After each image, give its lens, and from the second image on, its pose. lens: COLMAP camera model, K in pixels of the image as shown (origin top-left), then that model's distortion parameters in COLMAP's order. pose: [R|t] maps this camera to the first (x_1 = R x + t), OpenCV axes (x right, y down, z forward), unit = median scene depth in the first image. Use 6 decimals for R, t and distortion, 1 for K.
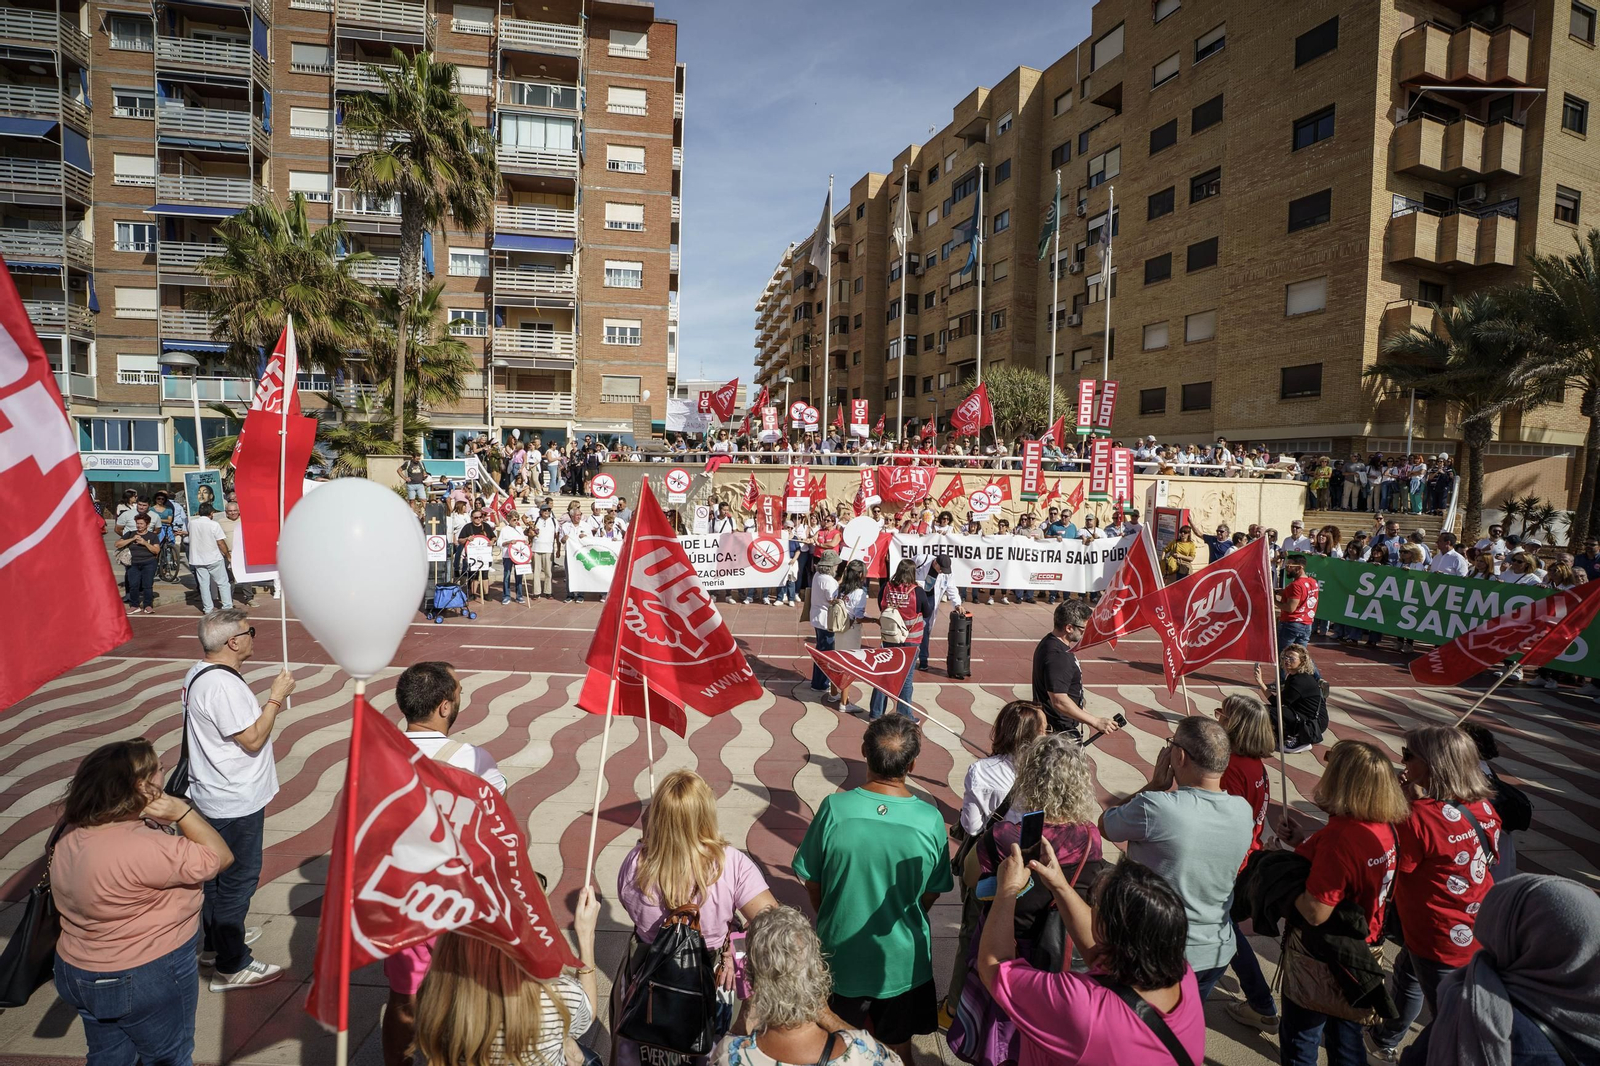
lens RADIAL K [[736.9, 0, 796.1], [0, 736.9, 530.9], [0, 0, 1]] dist [-0.068698, 0.018345]
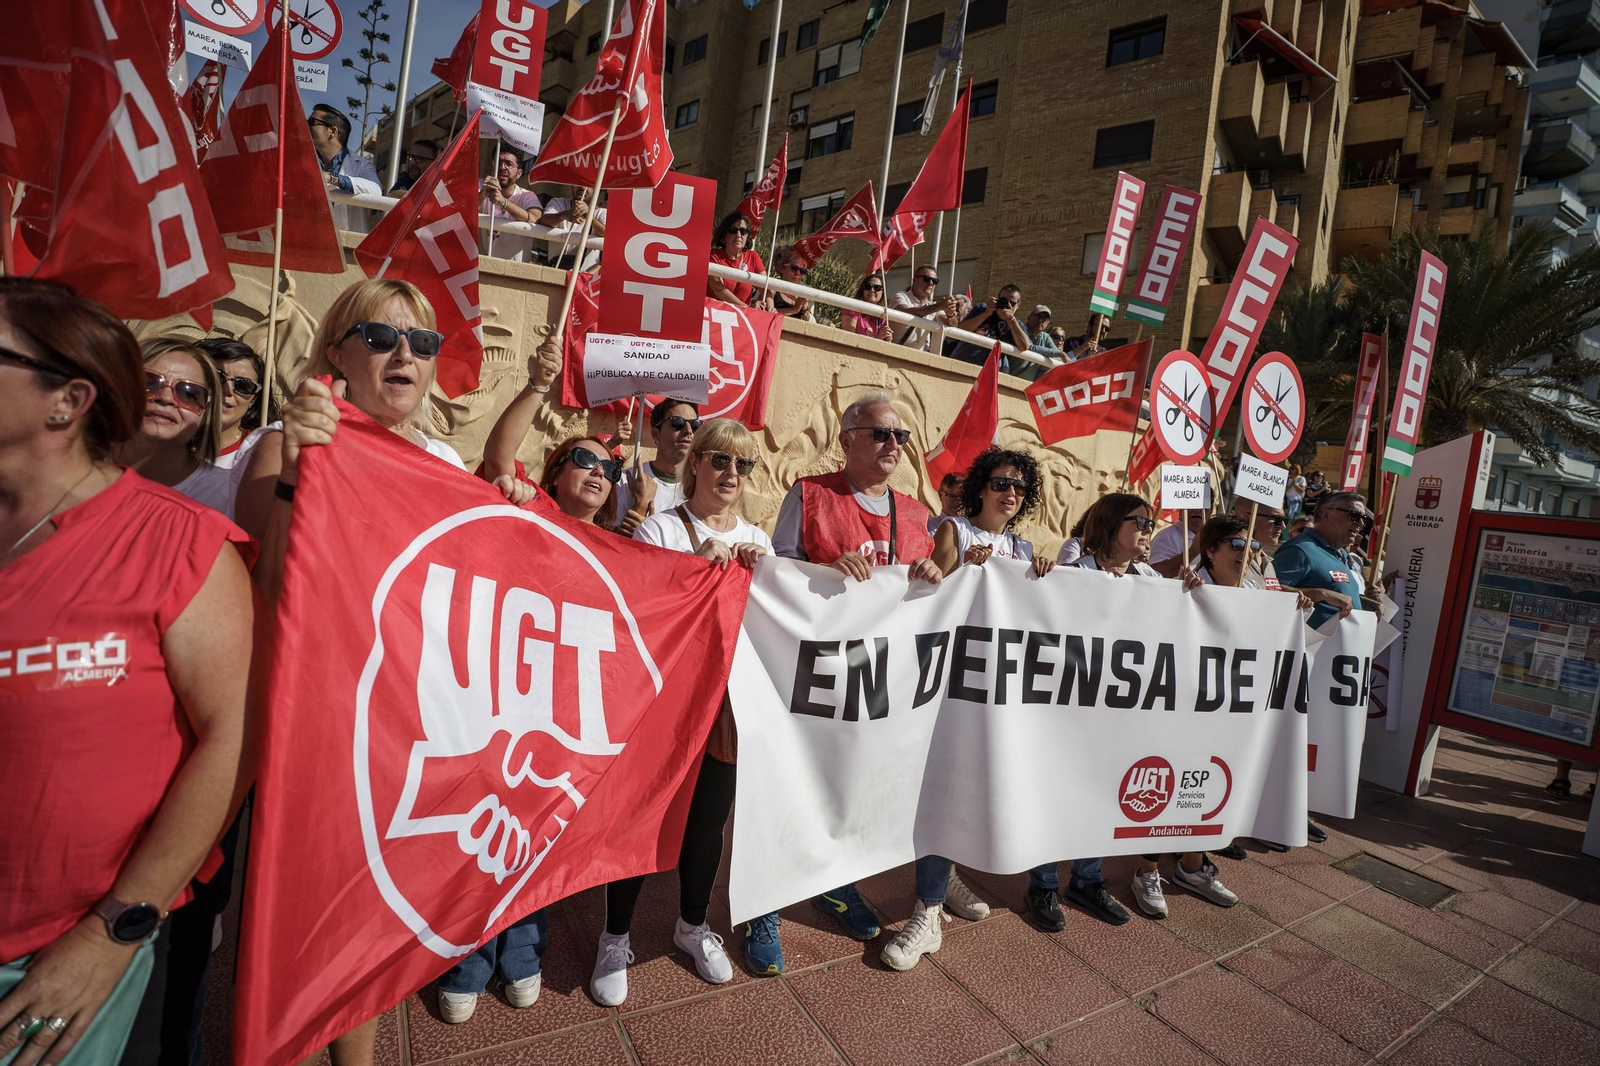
lens RADIAL K [[736.1, 0, 797.9], [0, 736.1, 532.9], [0, 0, 1]] dist [-0.067314, 0.017309]
pose [[0.855319, 0.056496, 0.515012, 0.026047], [-0.066962, 0.997754, 0.001757, -0.000564], [-0.513756, -0.035989, 0.857181, 0.367687]]
